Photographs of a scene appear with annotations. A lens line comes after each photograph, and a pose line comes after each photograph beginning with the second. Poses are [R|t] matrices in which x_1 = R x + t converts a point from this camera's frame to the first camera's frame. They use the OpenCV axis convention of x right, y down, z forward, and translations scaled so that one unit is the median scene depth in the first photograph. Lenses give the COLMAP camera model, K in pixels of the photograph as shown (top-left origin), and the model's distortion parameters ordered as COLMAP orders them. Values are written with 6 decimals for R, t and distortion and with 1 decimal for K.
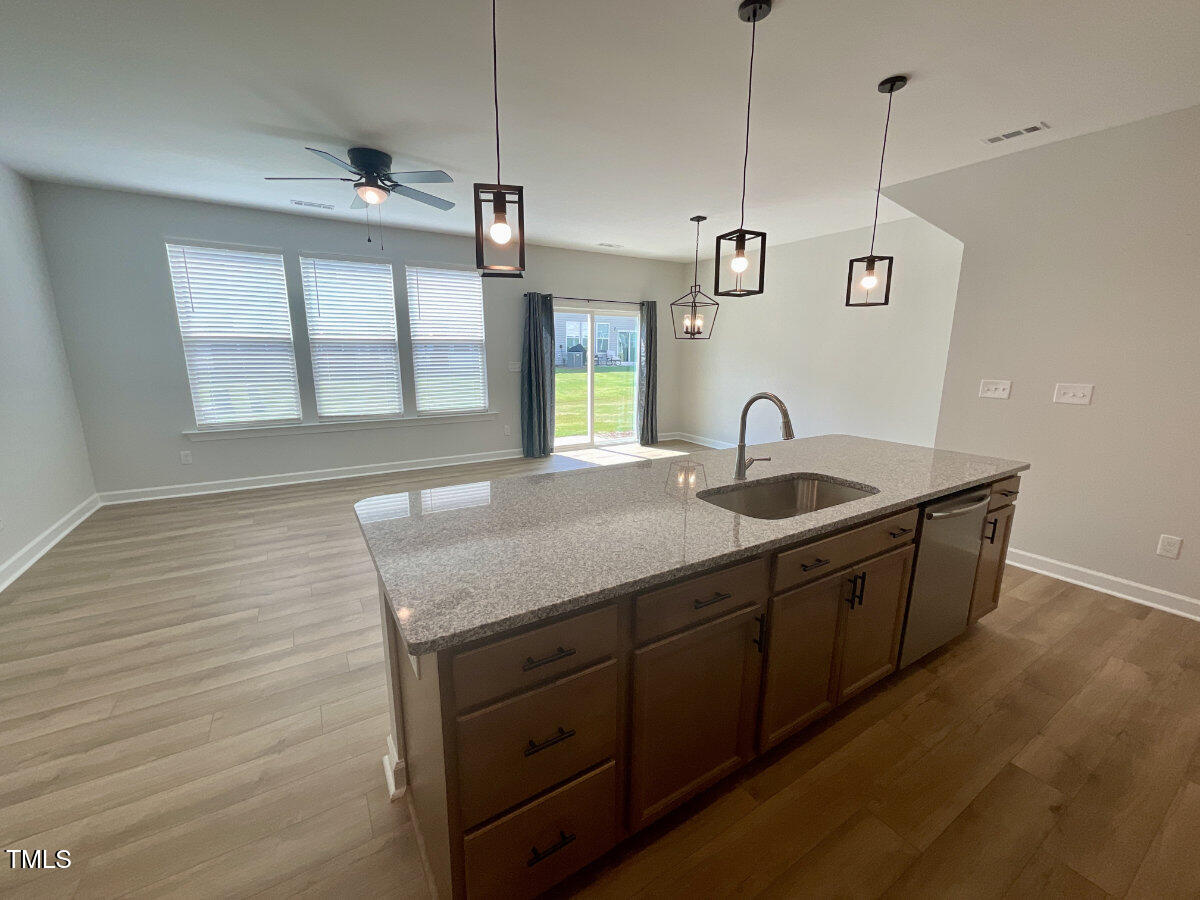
lens RADIAL K [[483.0, 0, 600.0], [0, 483.0, 450.0], [0, 0, 1]] dist [-0.008923, -0.000299]
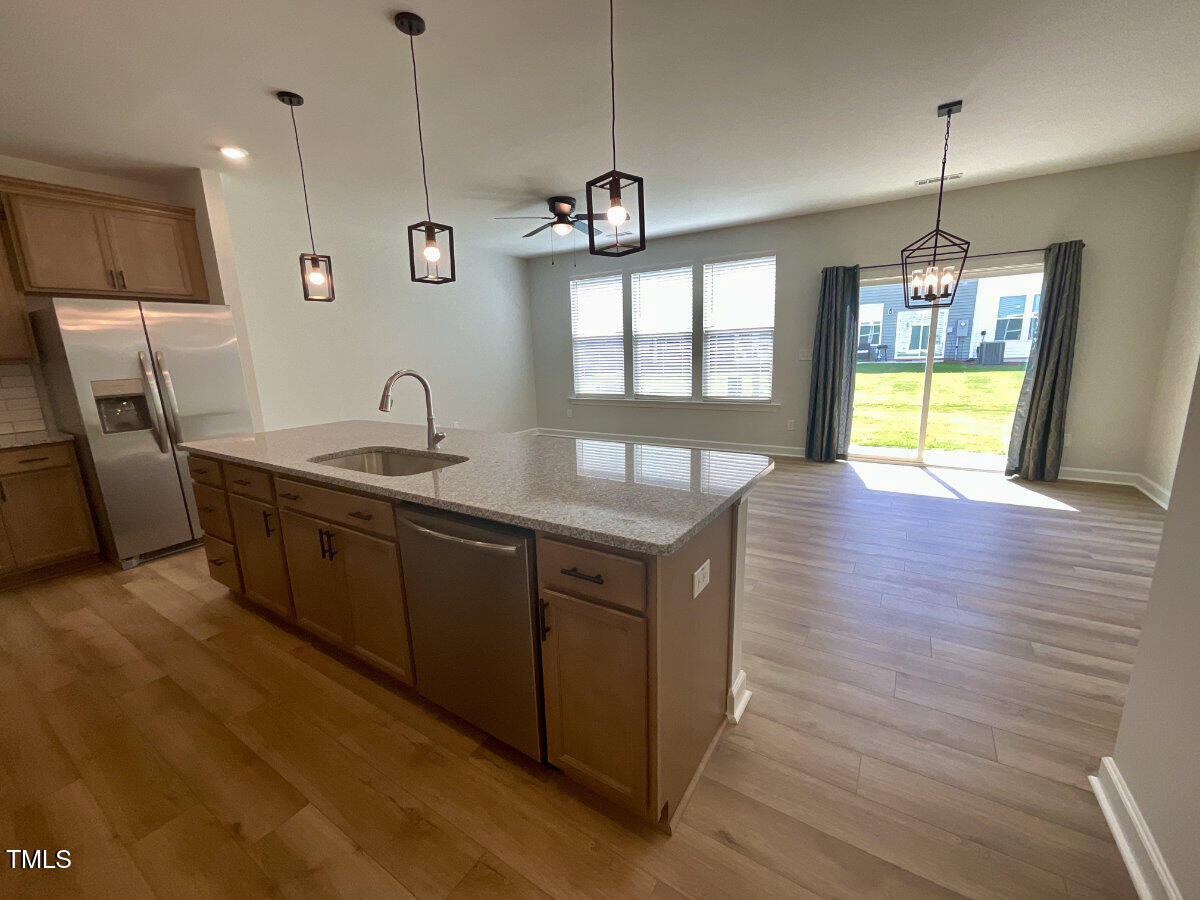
lens RADIAL K [[485.9, 0, 600.0], [0, 485.9, 450.0], [0, 0, 1]] dist [-0.006884, 0.000444]
pose [[0.435822, 0.160227, -0.885656, 0.570336], [-0.149658, 0.983228, 0.104234, -0.044351], [0.887503, 0.087118, 0.452492, 0.331154]]
